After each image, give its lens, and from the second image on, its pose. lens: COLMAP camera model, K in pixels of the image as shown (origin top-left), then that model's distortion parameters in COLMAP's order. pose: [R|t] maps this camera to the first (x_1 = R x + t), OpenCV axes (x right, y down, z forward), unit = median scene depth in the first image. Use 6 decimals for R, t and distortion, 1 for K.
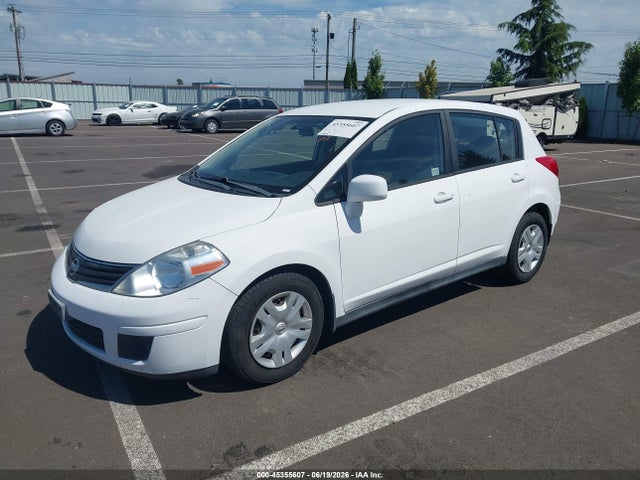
lens RADIAL K [[519.2, 0, 321.8], [0, 519.2, 223.4], [0, 0, 1]] dist [0.072335, -0.136509]
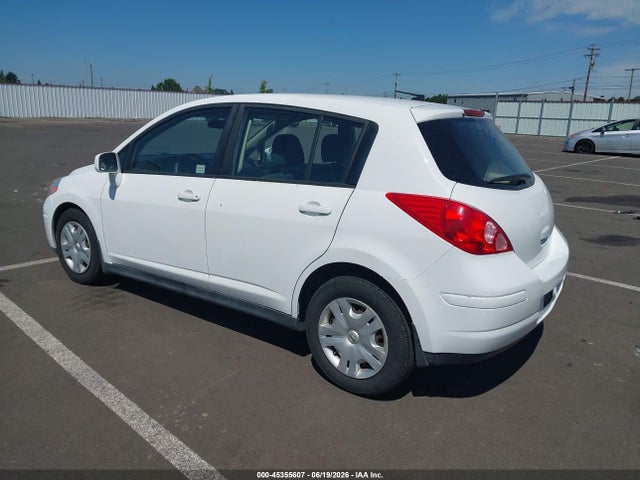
lens RADIAL K [[519.2, 0, 321.8], [0, 519.2, 223.4], [0, 0, 1]] dist [0.072335, -0.136509]
pose [[0.237643, 0.201761, -0.950168, 1.163735], [-0.249823, 0.957980, 0.140937, -0.191297], [0.938677, 0.203881, 0.278061, 0.967848]]
